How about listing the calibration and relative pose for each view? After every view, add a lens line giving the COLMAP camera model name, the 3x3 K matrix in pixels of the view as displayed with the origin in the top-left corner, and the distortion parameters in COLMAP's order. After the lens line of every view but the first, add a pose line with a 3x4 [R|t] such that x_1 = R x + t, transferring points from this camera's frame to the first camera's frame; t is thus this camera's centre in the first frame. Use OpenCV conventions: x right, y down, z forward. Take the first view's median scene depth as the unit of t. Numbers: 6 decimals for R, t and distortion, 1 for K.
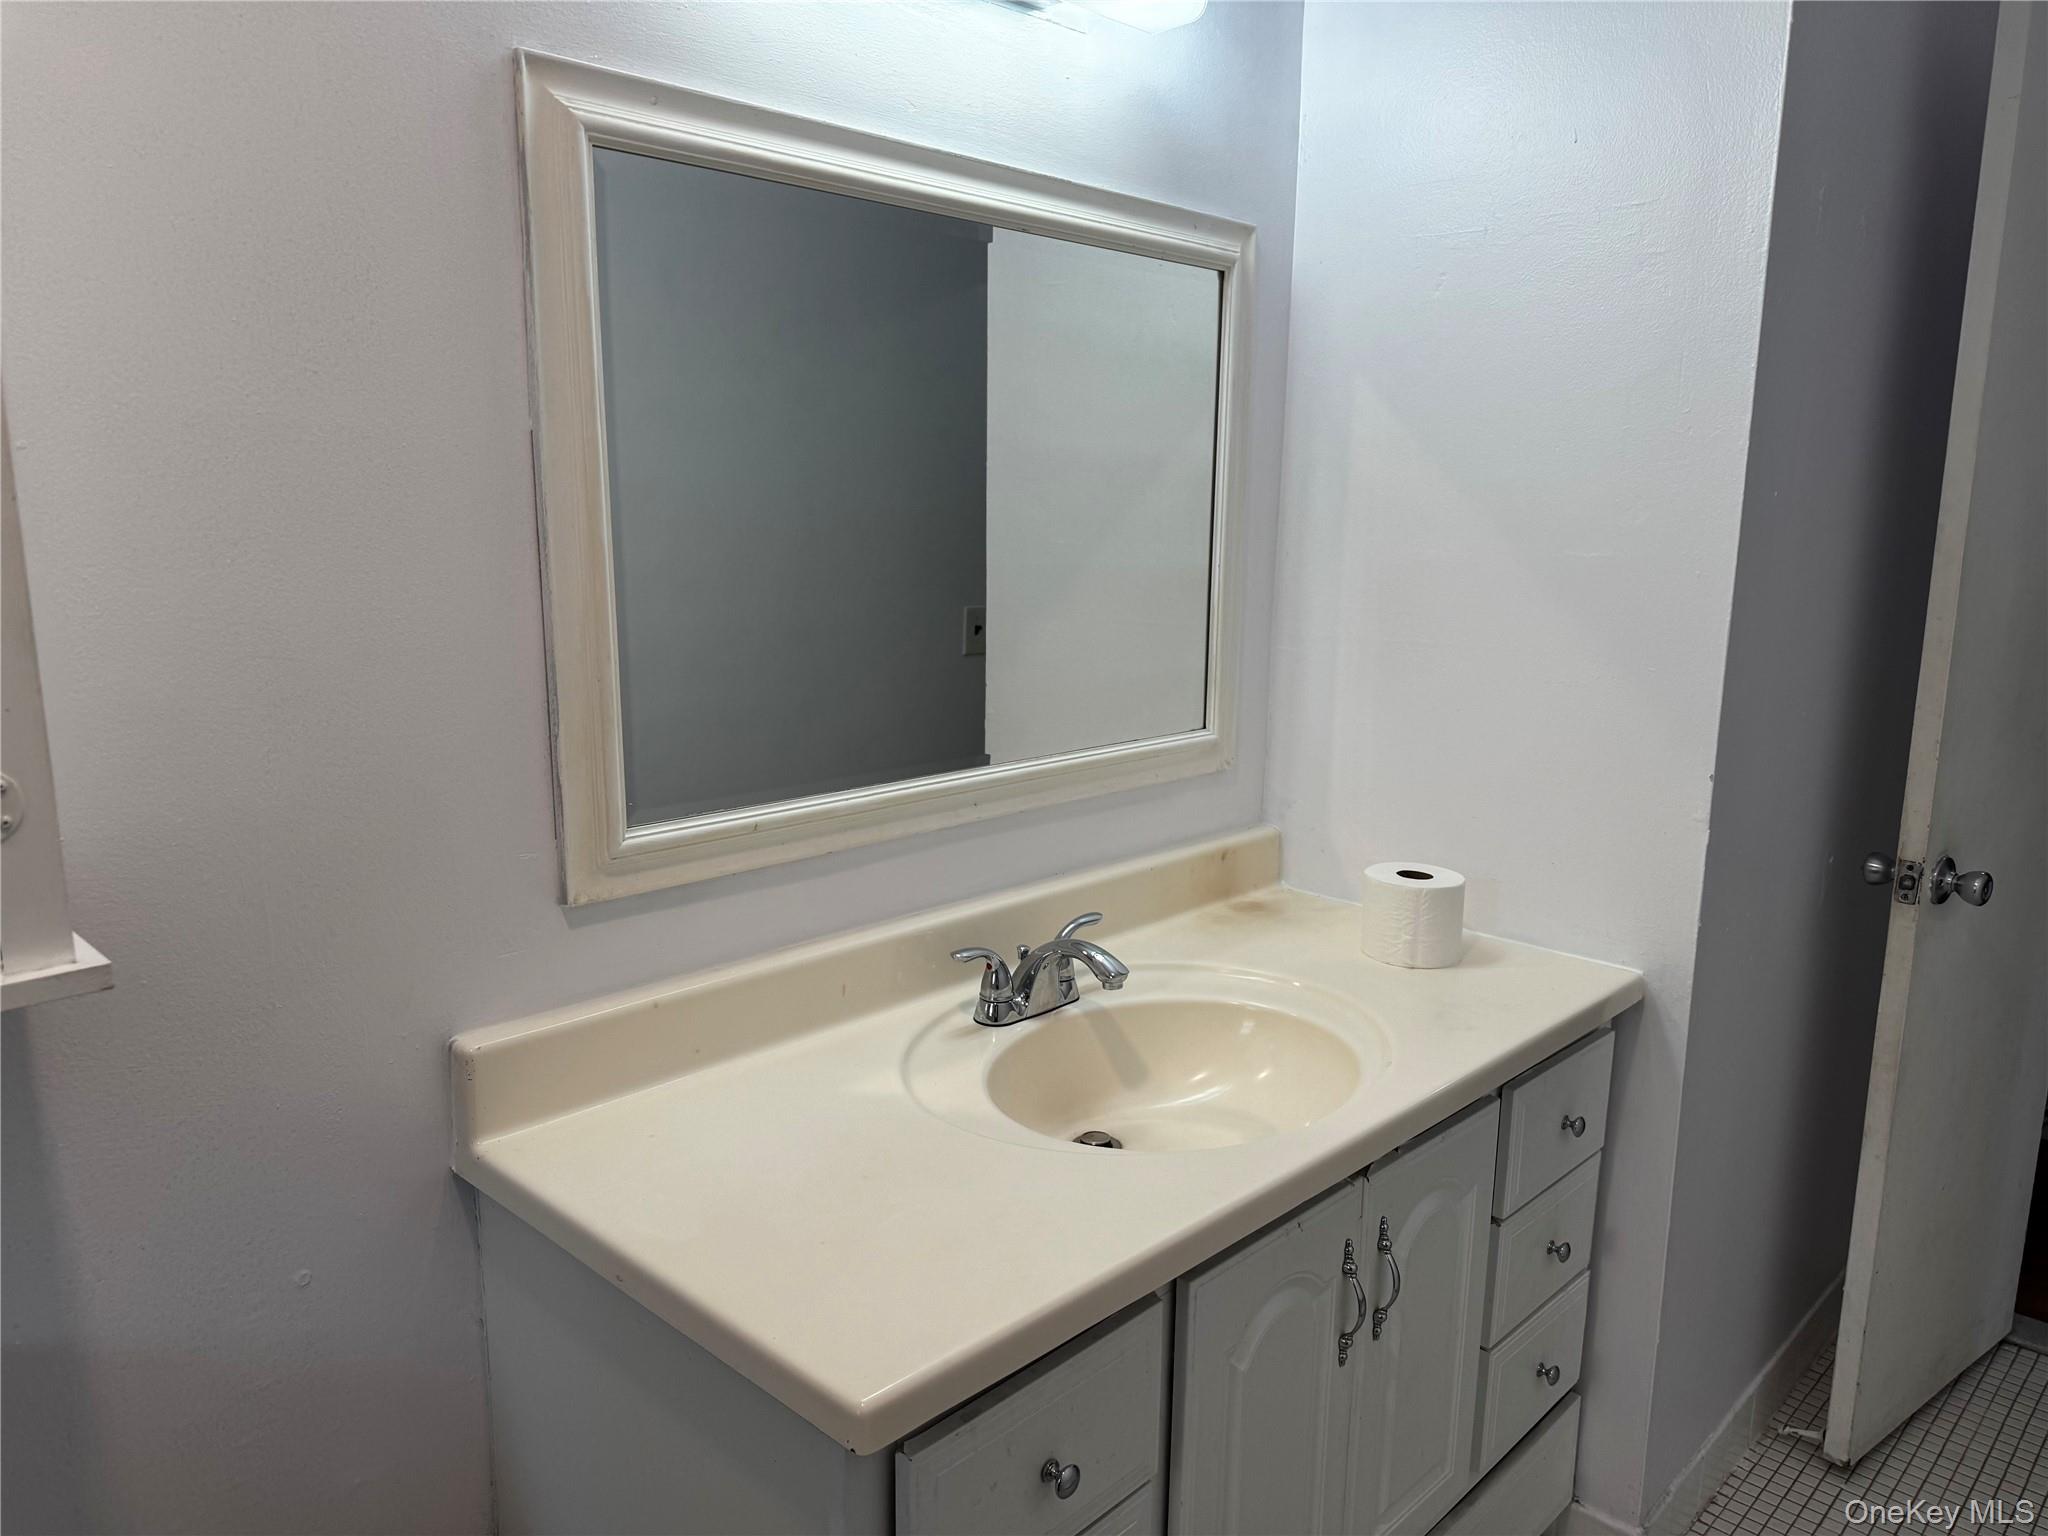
lens RADIAL K [[1403.8, 0, 1023.9], [0, 1403.8, 758.3], [0, 0, 1]] dist [0.162767, -0.317803]
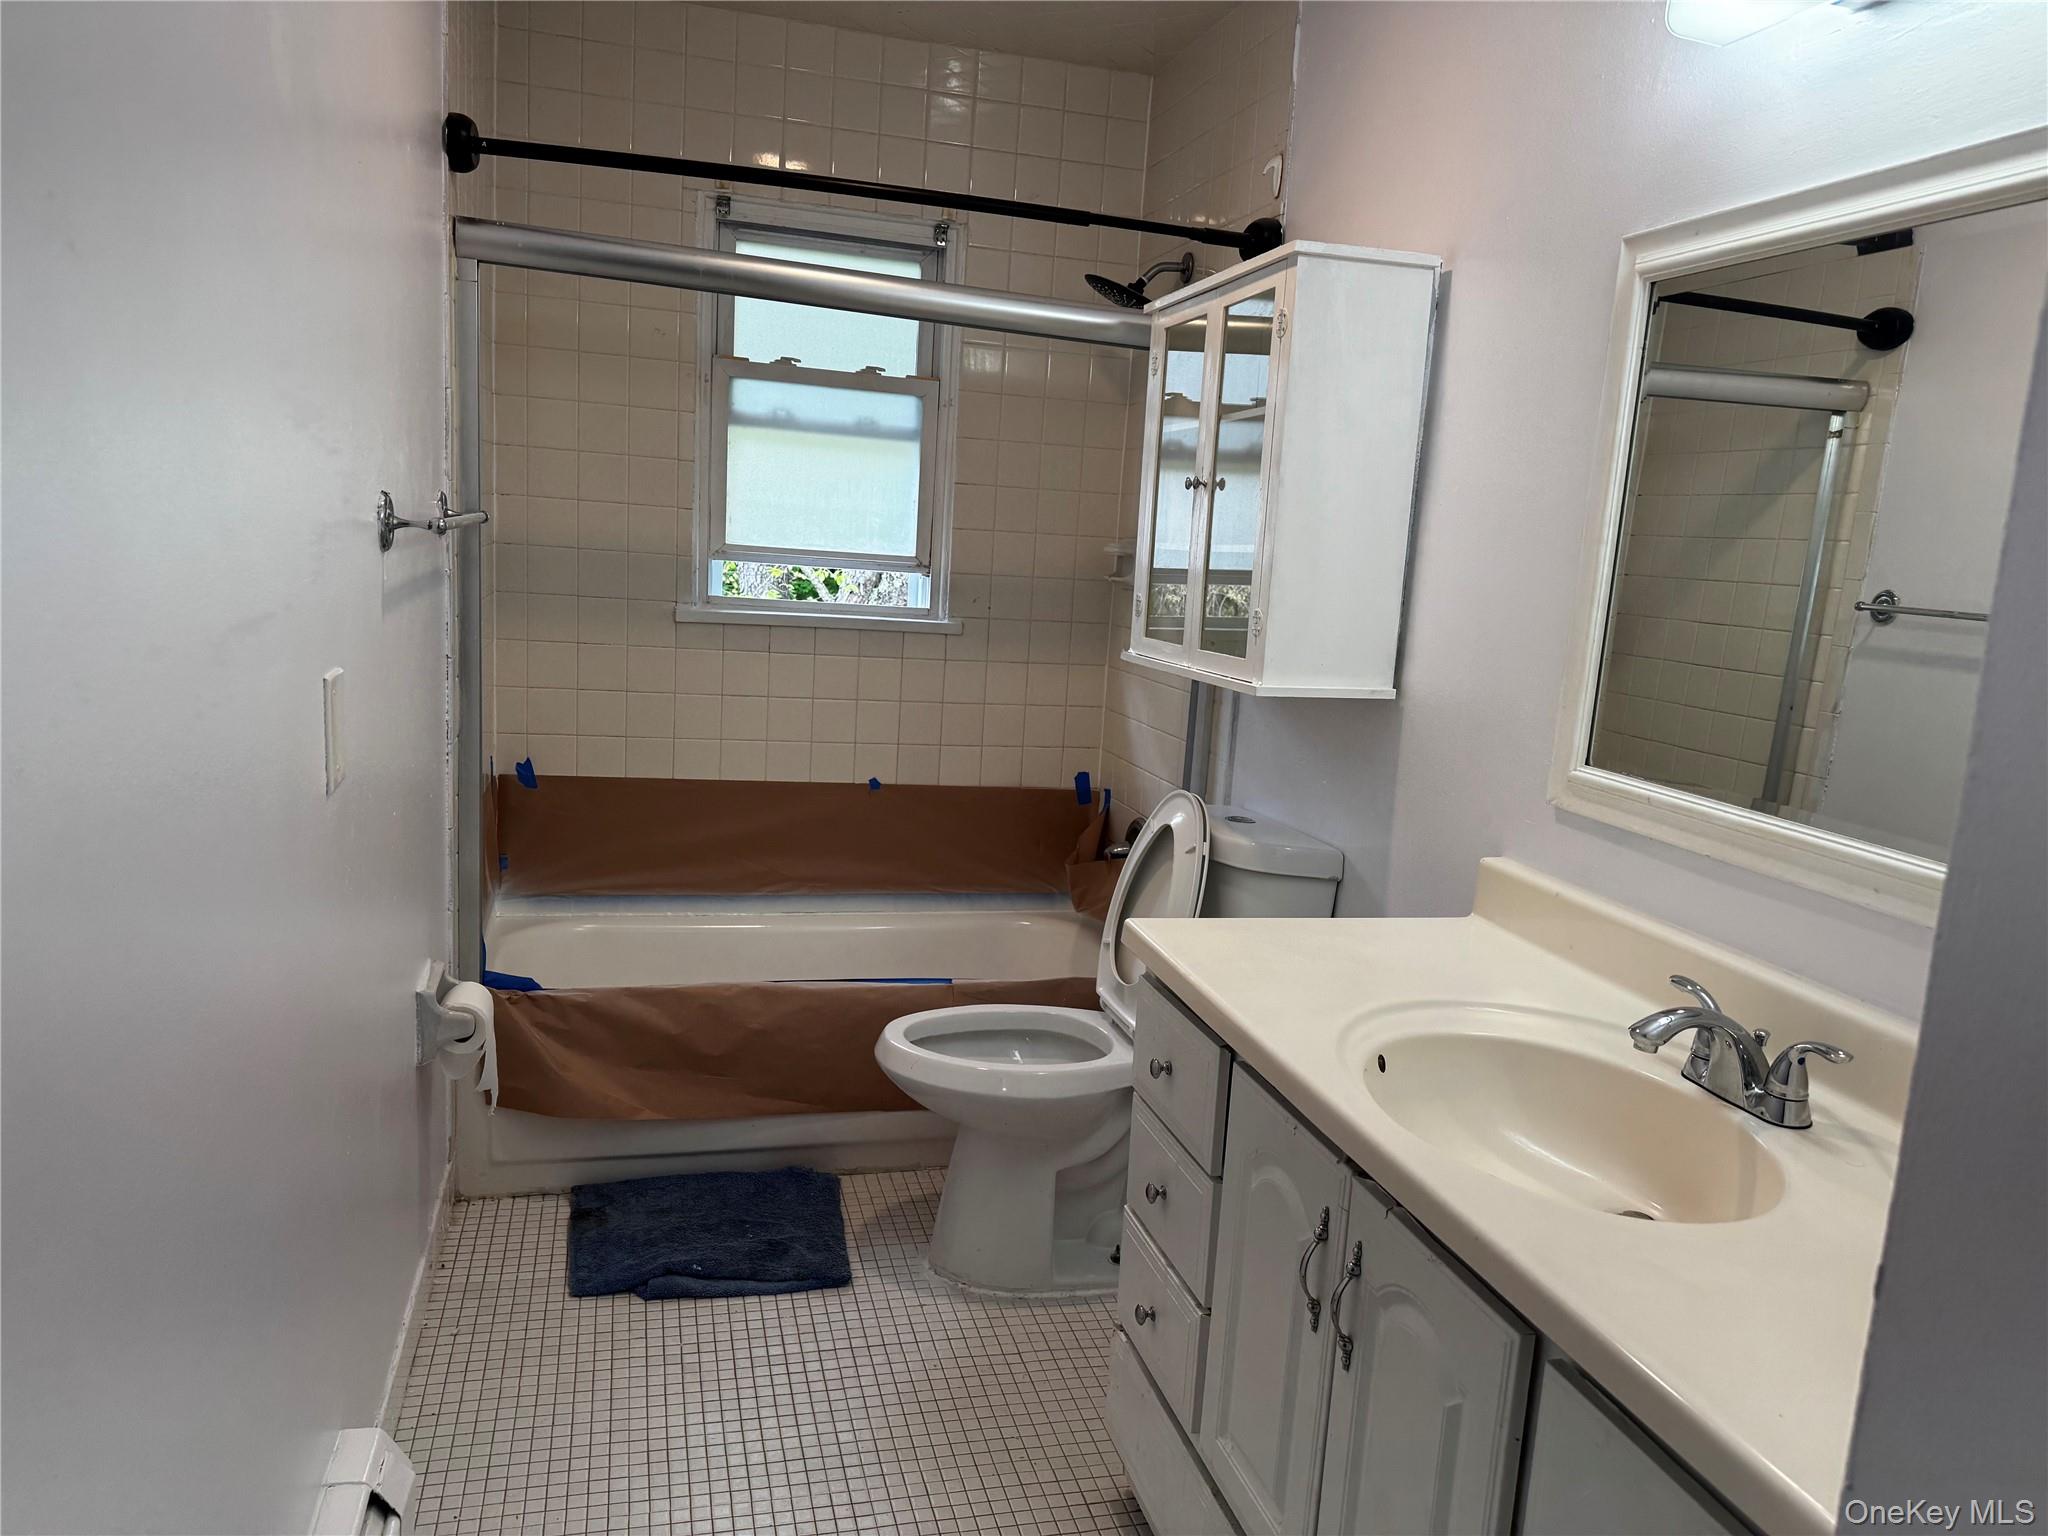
lens RADIAL K [[1447.7, 0, 1066.2], [0, 1447.7, 775.8], [0, 0, 1]] dist [0.130212, -0.214335]
pose [[-0.473791, 0.108443, -0.873935, 1.010575], [-0.225043, 0.944529, 0.239207, -0.140793], [0.851398, 0.310007, -0.423105, 0.998316]]
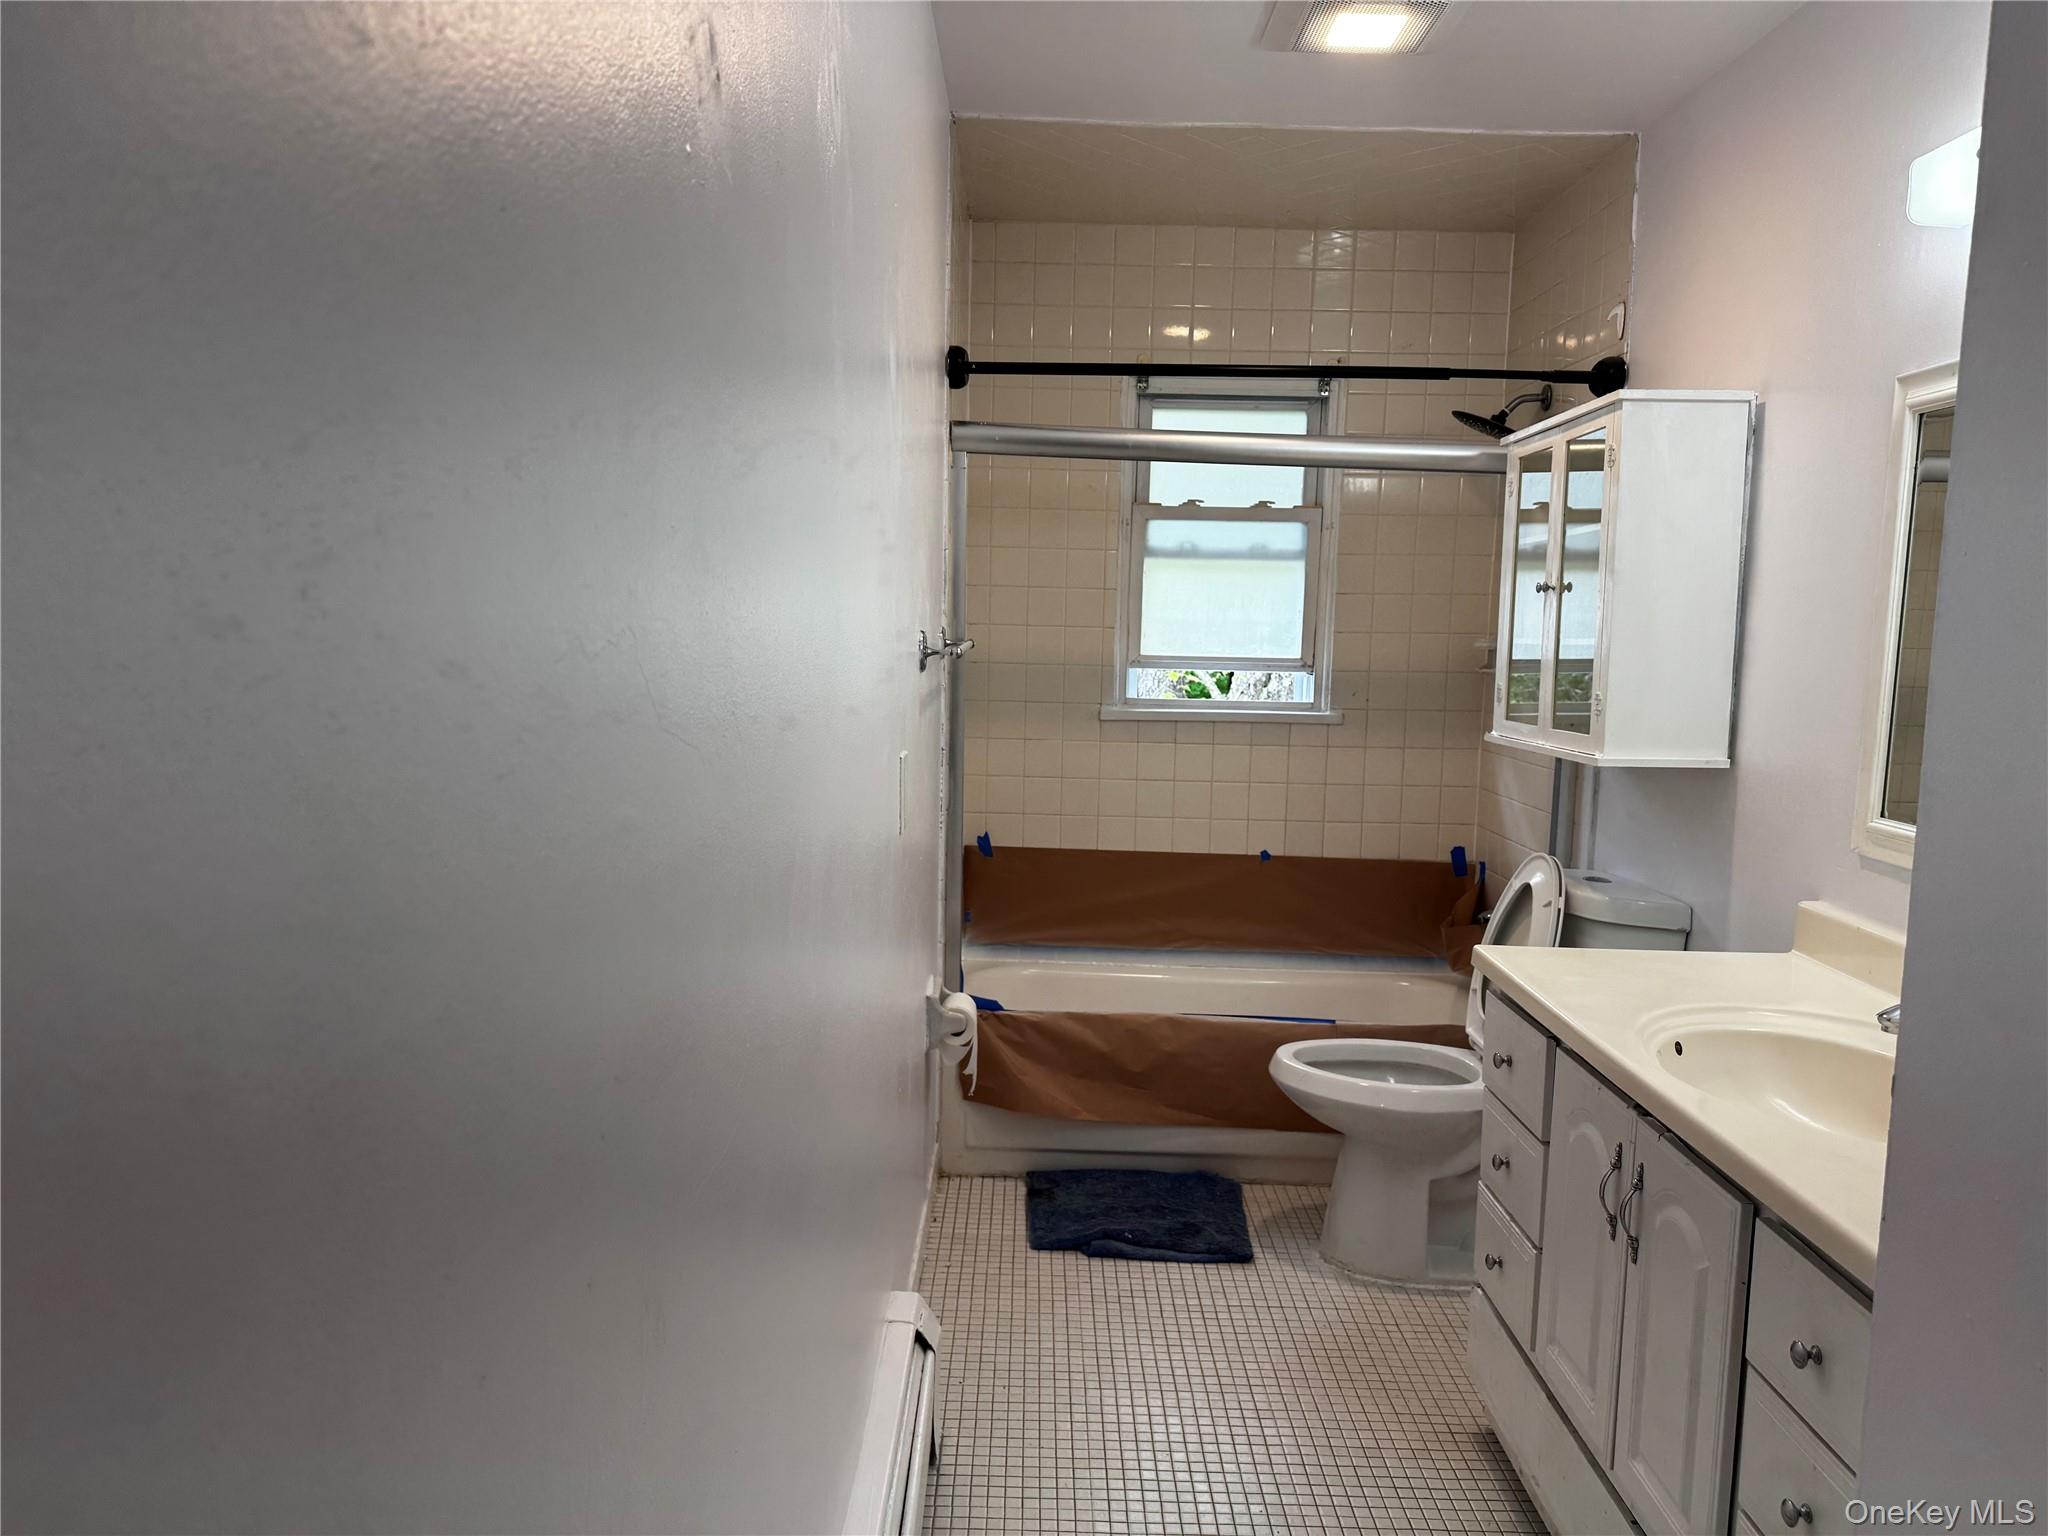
lens RADIAL K [[1403.8, 0, 1023.9], [0, 1403.8, 758.3], [0, 0, 1]] dist [0.162767, -0.317803]
pose [[-0.711797, 0.048246, -0.700727, 1.322441], [-0.152086, 0.963384, 0.220820, -0.192858], [0.685722, 0.263750, -0.678396, 1.214939]]
